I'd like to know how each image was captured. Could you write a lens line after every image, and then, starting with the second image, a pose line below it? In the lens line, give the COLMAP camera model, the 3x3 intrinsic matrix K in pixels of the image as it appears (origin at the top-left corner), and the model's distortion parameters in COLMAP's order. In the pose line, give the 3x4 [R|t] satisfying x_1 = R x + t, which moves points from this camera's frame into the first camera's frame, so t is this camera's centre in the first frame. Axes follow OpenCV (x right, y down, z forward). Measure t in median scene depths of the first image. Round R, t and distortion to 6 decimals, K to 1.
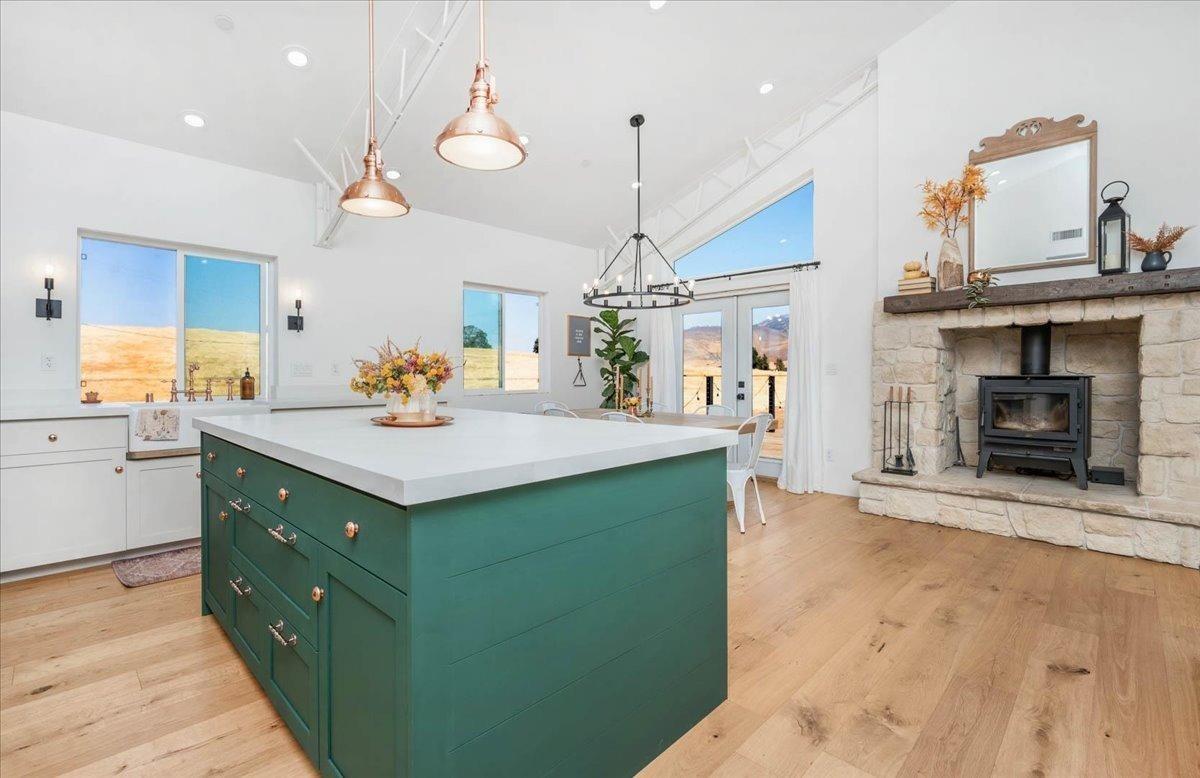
lens RADIAL K [[529.3, 0, 600.0], [0, 529.3, 378.9], [0, 0, 1]] dist [0.000665, -0.008680]
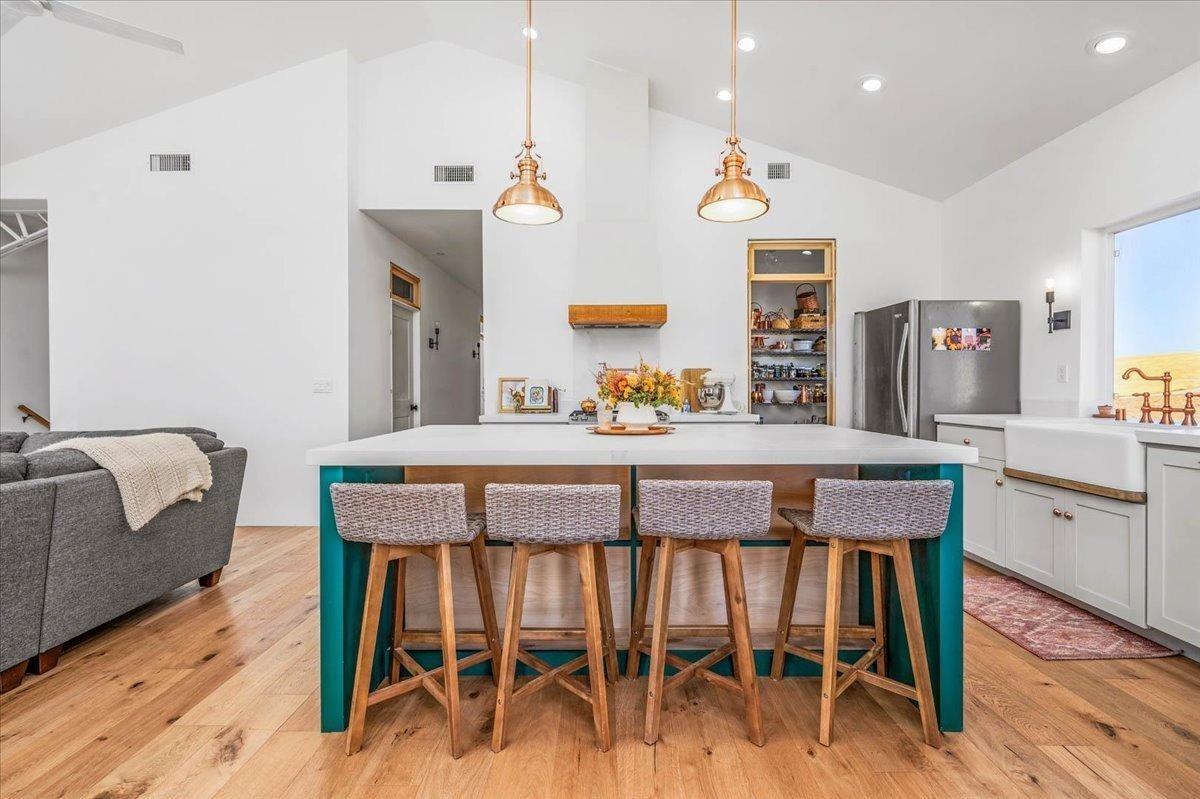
lens RADIAL K [[546.9, 0, 600.0], [0, 546.9, 399.5], [0, 0, 1]] dist [-0.002264, -0.000373]
pose [[-0.713690, 0.016627, -0.700264, 0.315274], [-0.000456, 0.999707, 0.024202, -0.007880], [0.700461, 0.017592, -0.713474, 1.125229]]
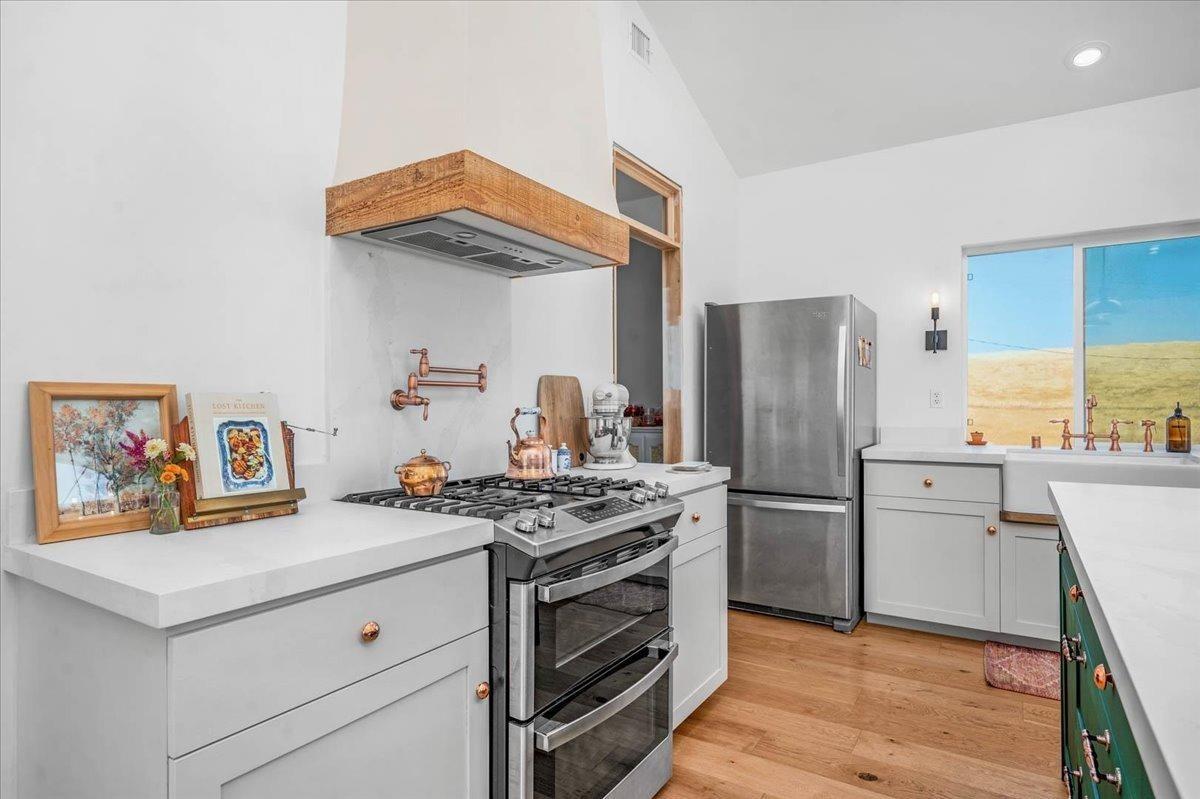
lens RADIAL K [[658.0, 0, 621.2], [0, 658.0, 398.4], [0, 0, 1]] dist [-0.000216, 0.000117]
pose [[0.220626, -0.007629, -0.975329, -0.044263], [-0.004896, 0.999948, -0.008929, -0.018820], [0.975346, 0.006745, 0.220577, 0.202436]]
